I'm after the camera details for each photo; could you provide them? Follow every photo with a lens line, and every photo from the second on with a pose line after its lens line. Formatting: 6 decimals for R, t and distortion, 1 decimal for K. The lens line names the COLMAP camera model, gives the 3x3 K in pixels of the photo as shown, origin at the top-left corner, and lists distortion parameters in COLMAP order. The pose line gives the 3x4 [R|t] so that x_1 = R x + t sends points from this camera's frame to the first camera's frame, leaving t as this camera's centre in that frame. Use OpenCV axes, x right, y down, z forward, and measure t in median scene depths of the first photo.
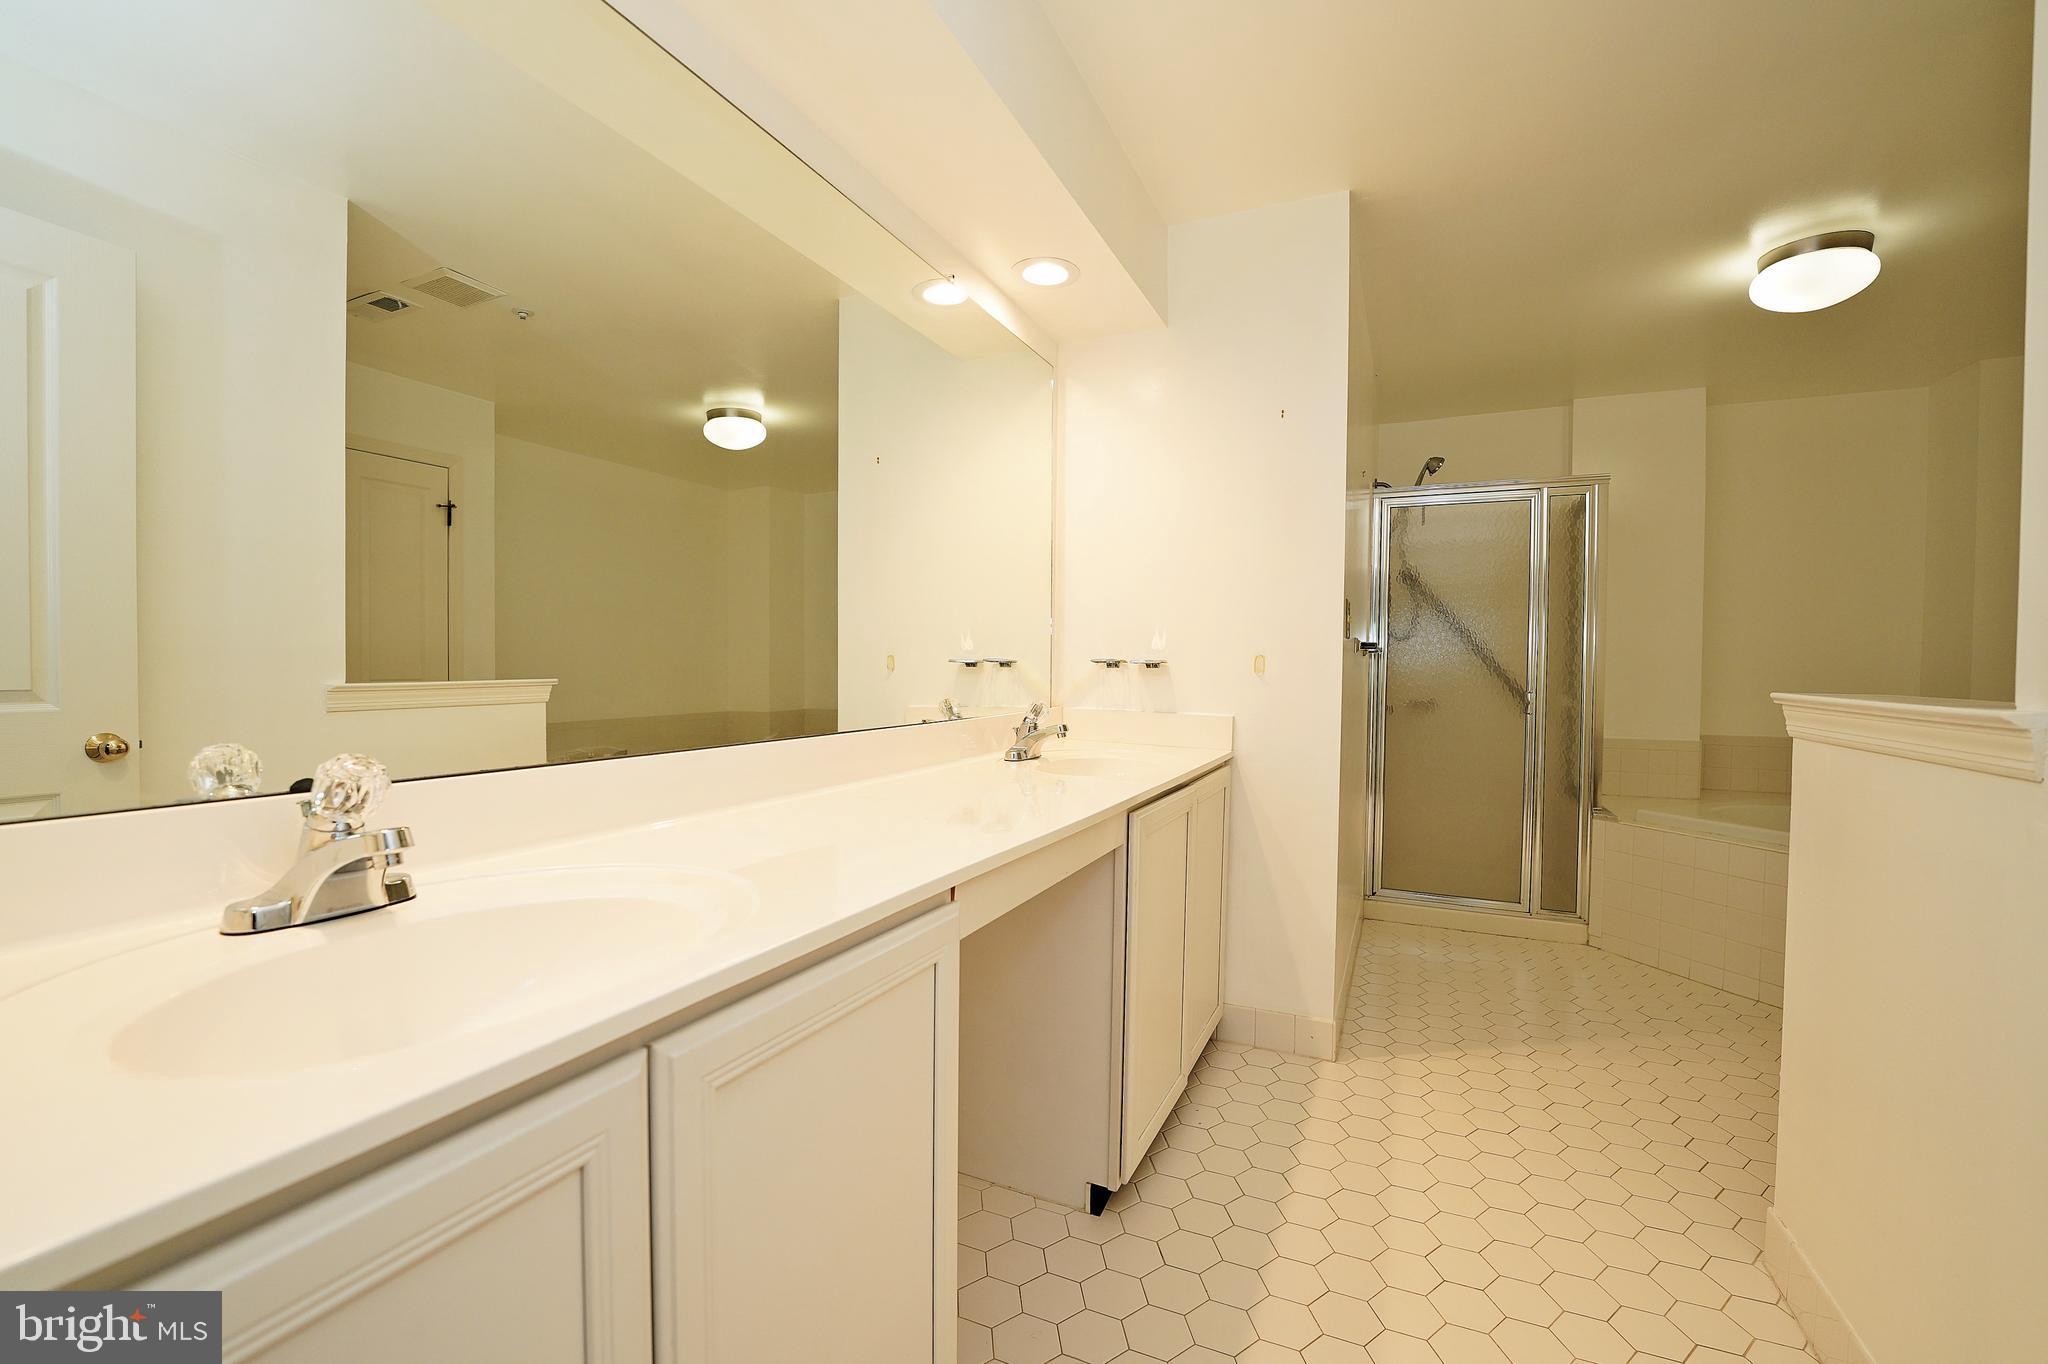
lens RADIAL K [[841.6, 0, 1026.8], [0, 841.6, 680.7], [0, 0, 1]] dist [-0.017516, 0.000248]
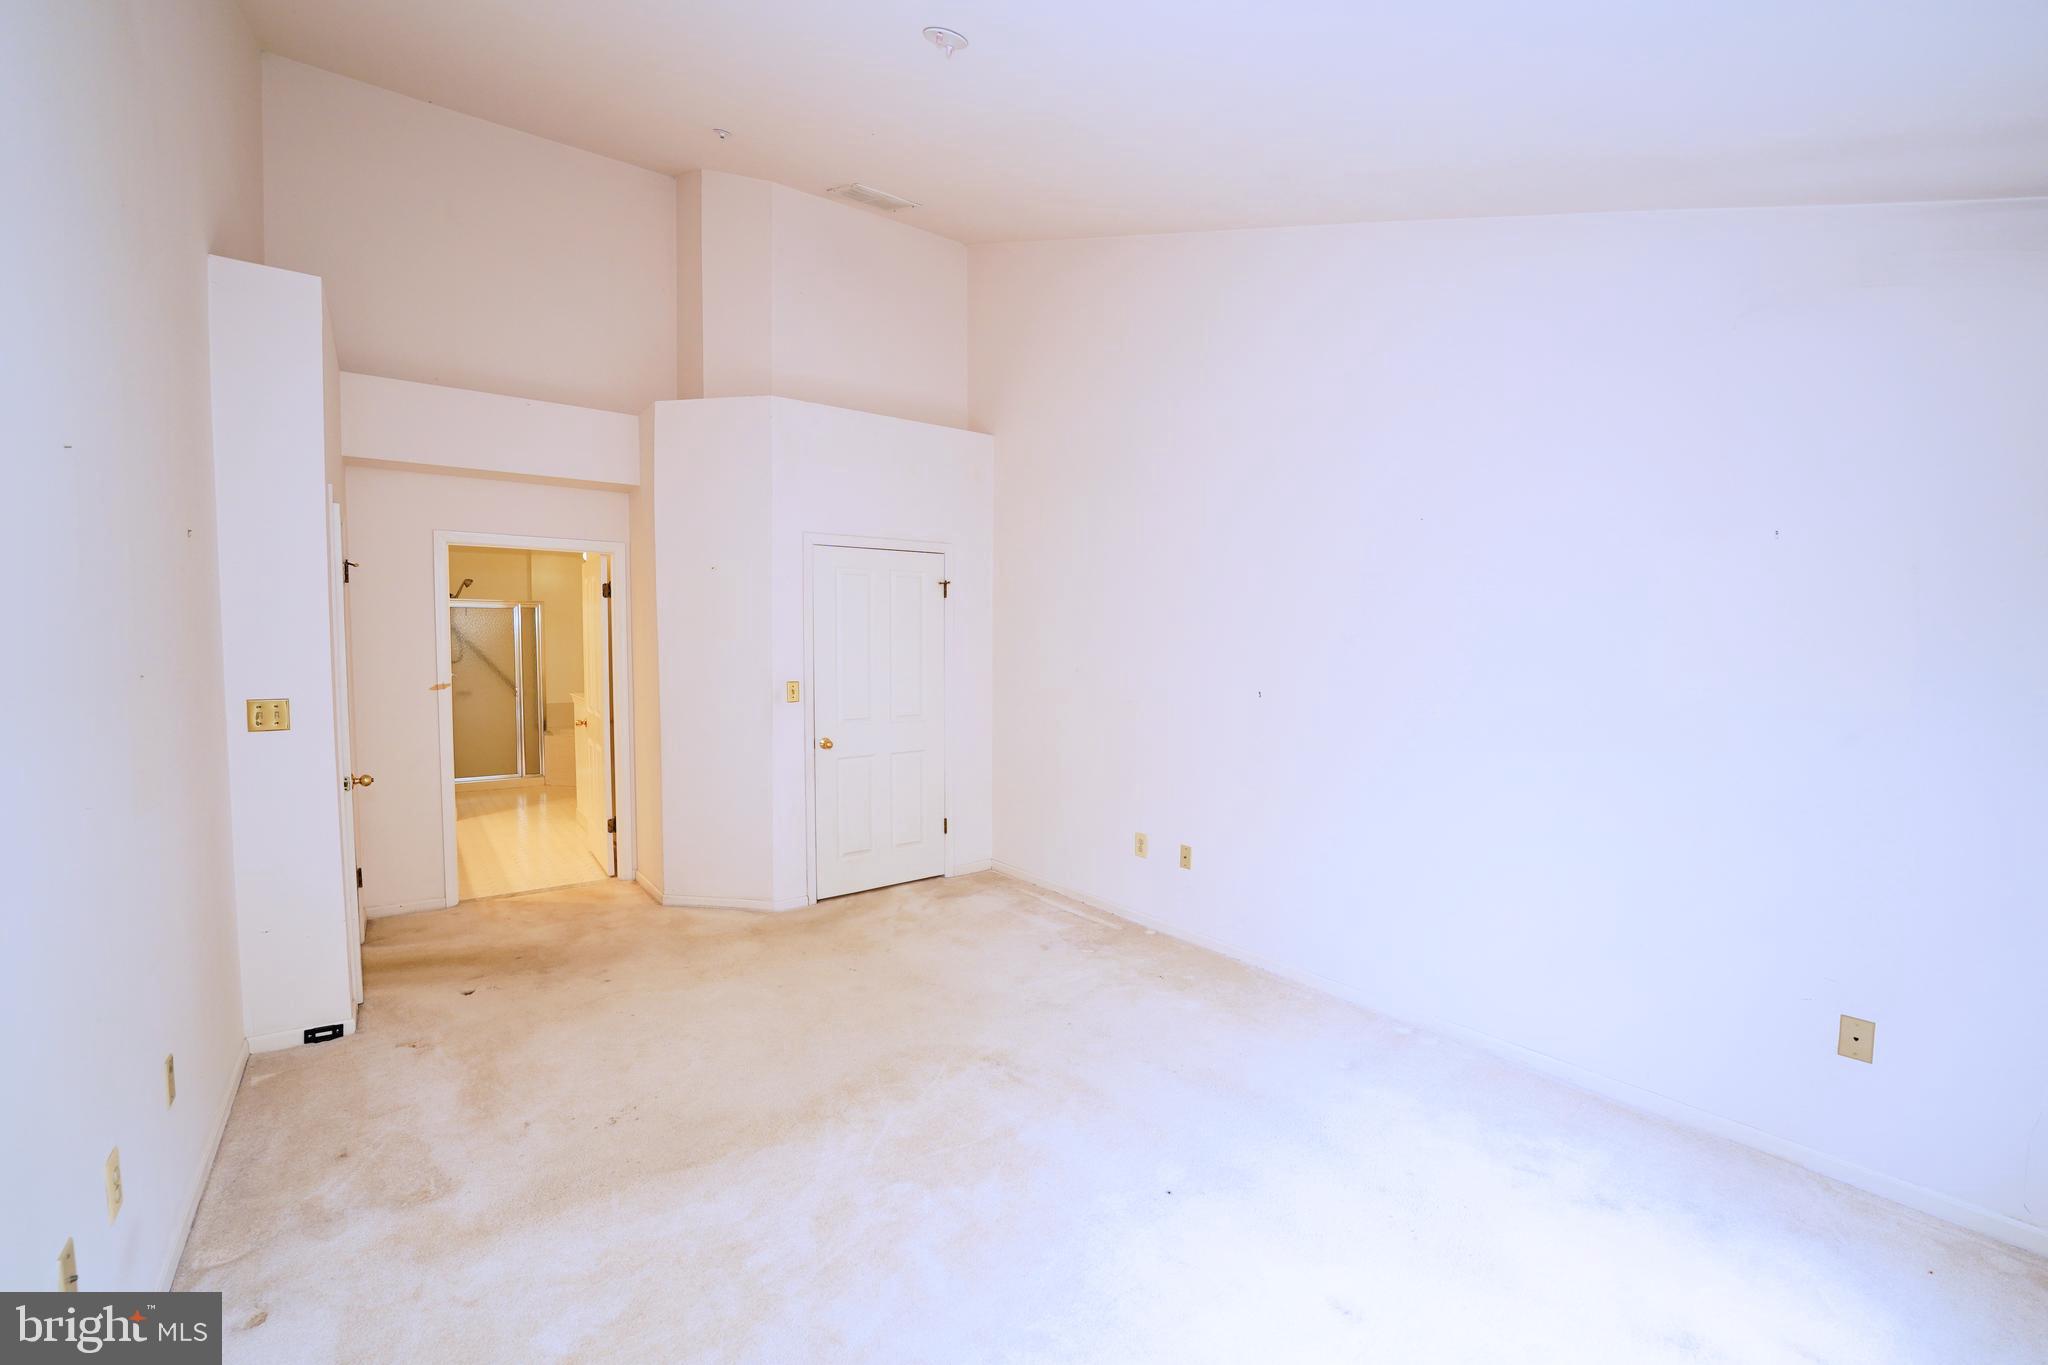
lens RADIAL K [[841.6, 0, 1026.8], [0, 841.6, 681.2], [0, 0, 1]] dist [-0.017516, 0.000248]
pose [[0.447574, -0.053831, 0.892625, -0.893417], [0.017210, 0.998520, 0.051588, -0.099642], [-0.894081, -0.007728, 0.447838, -1.396662]]
